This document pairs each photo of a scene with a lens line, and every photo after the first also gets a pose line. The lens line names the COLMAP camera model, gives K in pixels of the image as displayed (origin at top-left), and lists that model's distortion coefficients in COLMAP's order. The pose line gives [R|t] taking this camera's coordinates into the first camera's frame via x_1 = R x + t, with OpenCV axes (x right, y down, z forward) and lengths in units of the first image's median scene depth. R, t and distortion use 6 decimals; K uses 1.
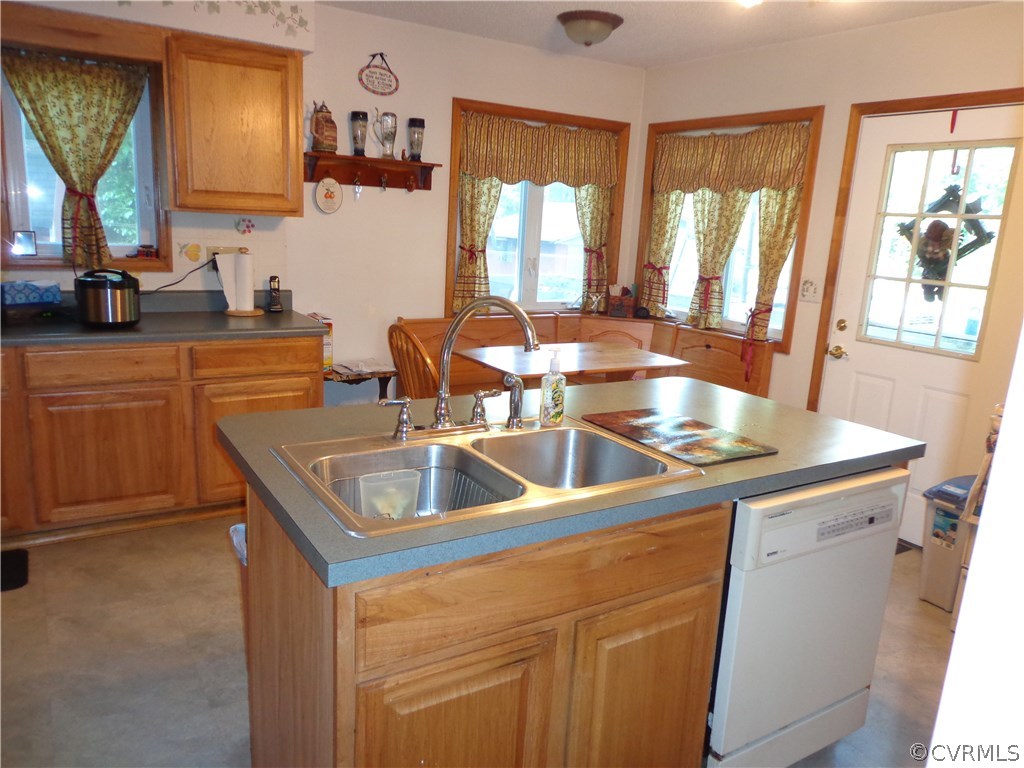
lens RADIAL K [[757.1, 0, 510.5], [0, 757.1, 388.0], [0, 0, 1]] dist [0.002751, 0.004564]
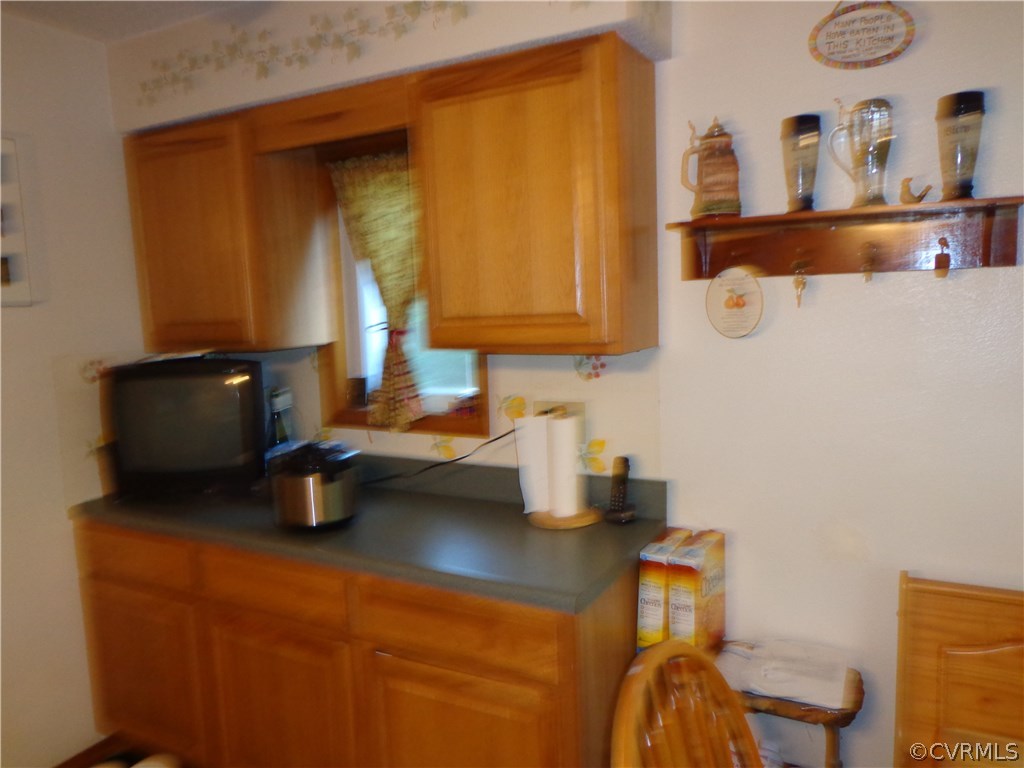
lens RADIAL K [[757.1, 0, 510.5], [0, 757.1, 383.3], [0, 0, 1]] dist [0.002751, 0.004564]
pose [[0.494492, 0.025683, -0.868803, 0.108784], [-0.131178, 0.990319, -0.045387, -0.152888], [0.859226, 0.136412, 0.493074, 0.609194]]
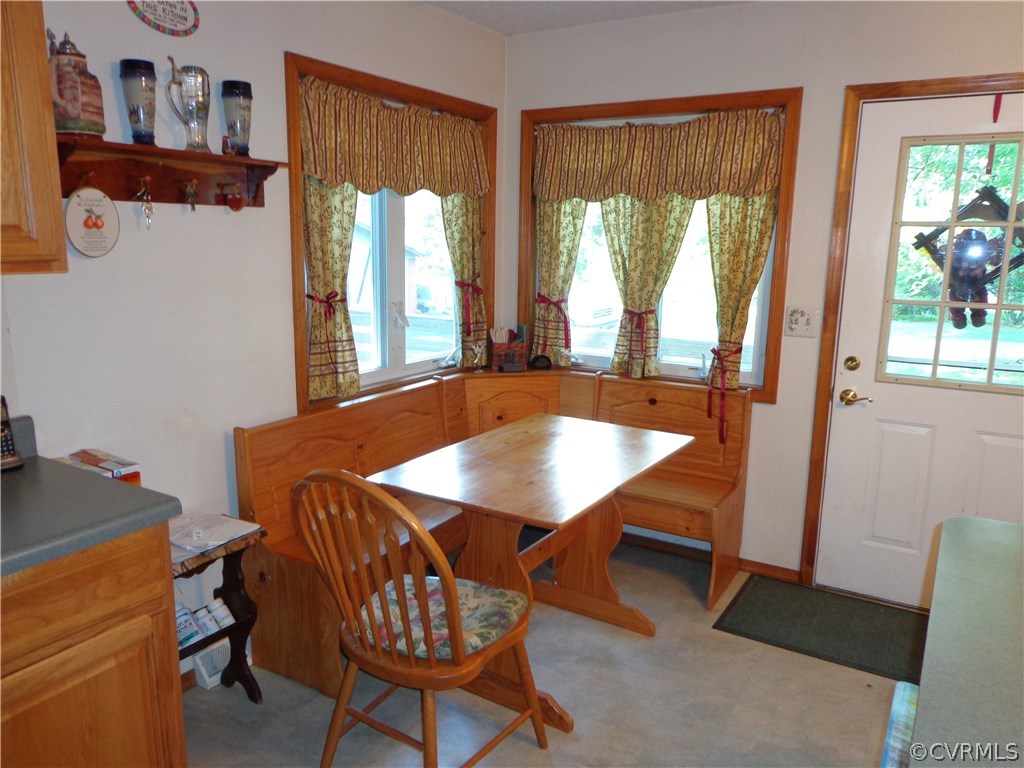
lens RADIAL K [[757.1, 0, 512.3], [0, 757.1, 383.9], [0, 0, 1]] dist [0.002751, 0.004564]
pose [[0.891445, -0.125921, 0.435281, -0.212392], [0.131473, 0.991166, 0.017478, -0.112354], [-0.433636, 0.041647, 0.900125, 0.402171]]
